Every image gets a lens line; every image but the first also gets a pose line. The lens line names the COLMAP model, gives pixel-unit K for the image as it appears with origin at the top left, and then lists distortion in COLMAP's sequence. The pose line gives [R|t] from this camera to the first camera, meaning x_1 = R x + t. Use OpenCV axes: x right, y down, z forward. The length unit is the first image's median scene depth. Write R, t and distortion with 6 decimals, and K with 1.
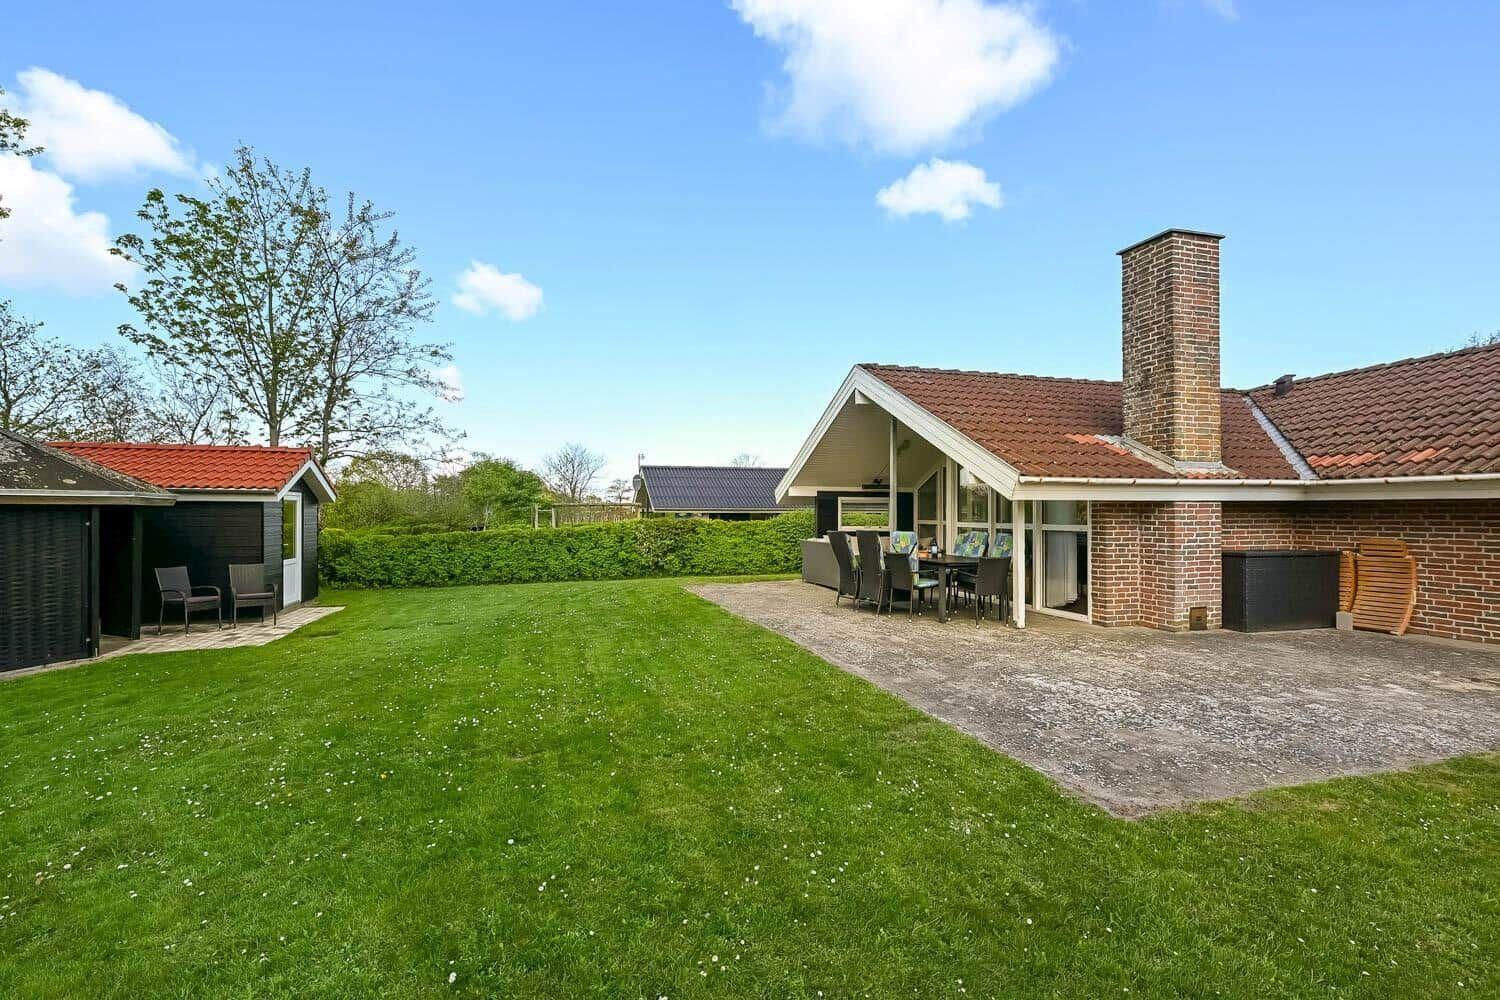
lens RADIAL K [[694.8, 0, 750.0], [0, 694.8, 500.0], [0, 0, 1]] dist [-0.000819, 0.000151]
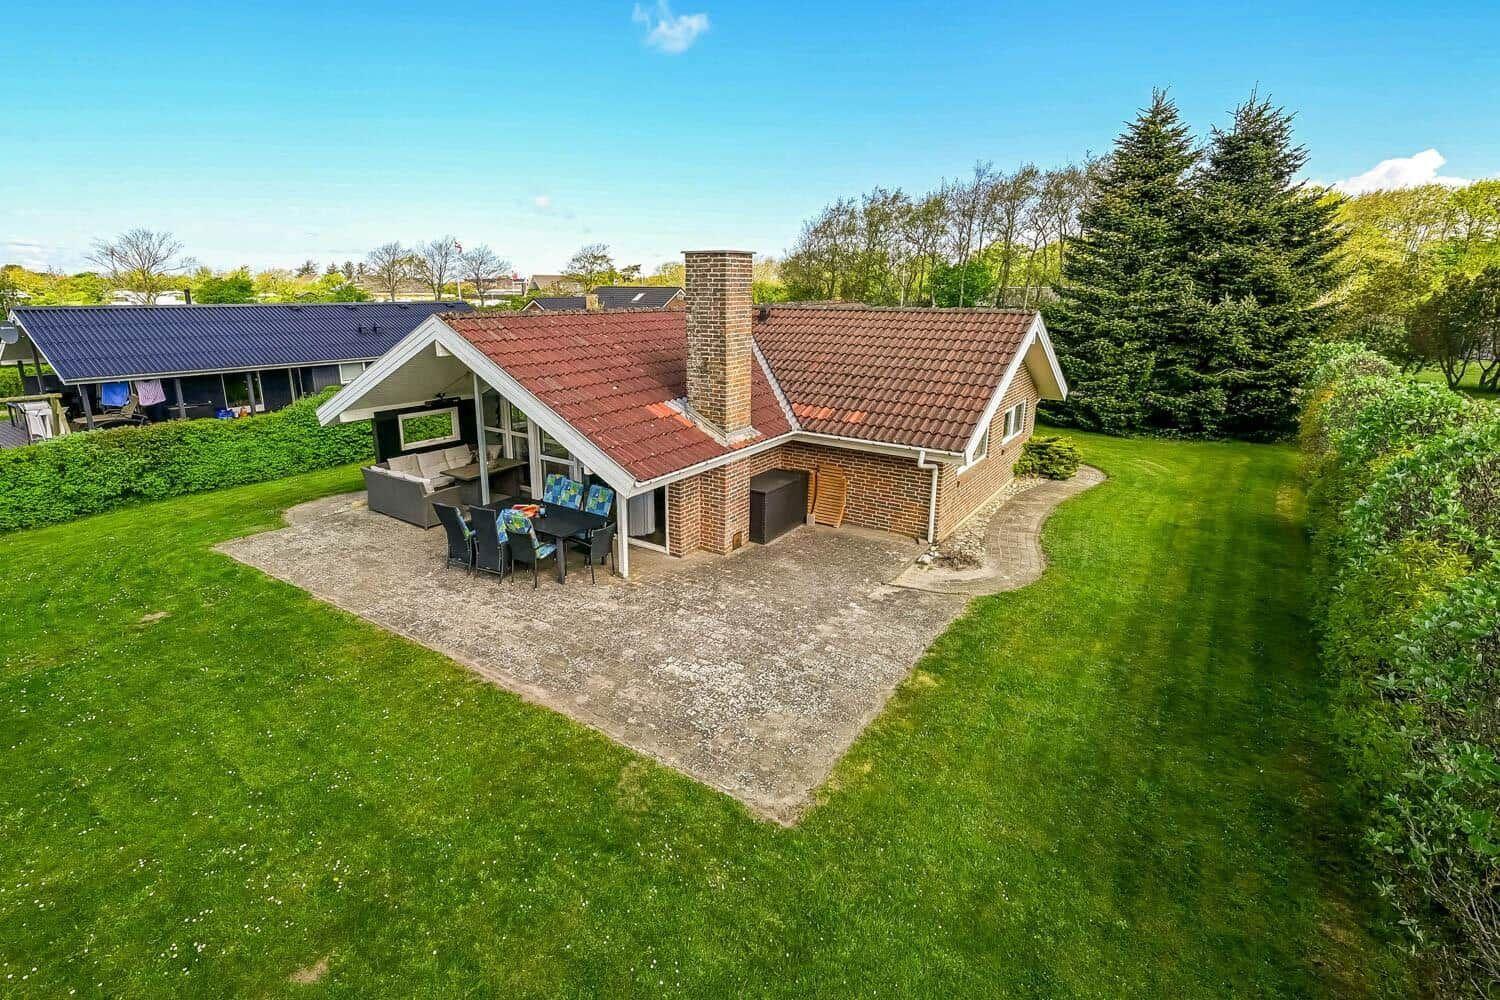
lens RADIAL K [[703.0, 0, 720.2], [0, 703.0, 448.9], [0, 0, 1]] dist [0.014173, 0.000010]
pose [[0.782697, -0.146935, 0.604810, -0.205210], [-0.008478, 0.969127, 0.246416, -0.350551], [-0.622345, -0.197996, 0.757287, -0.010519]]
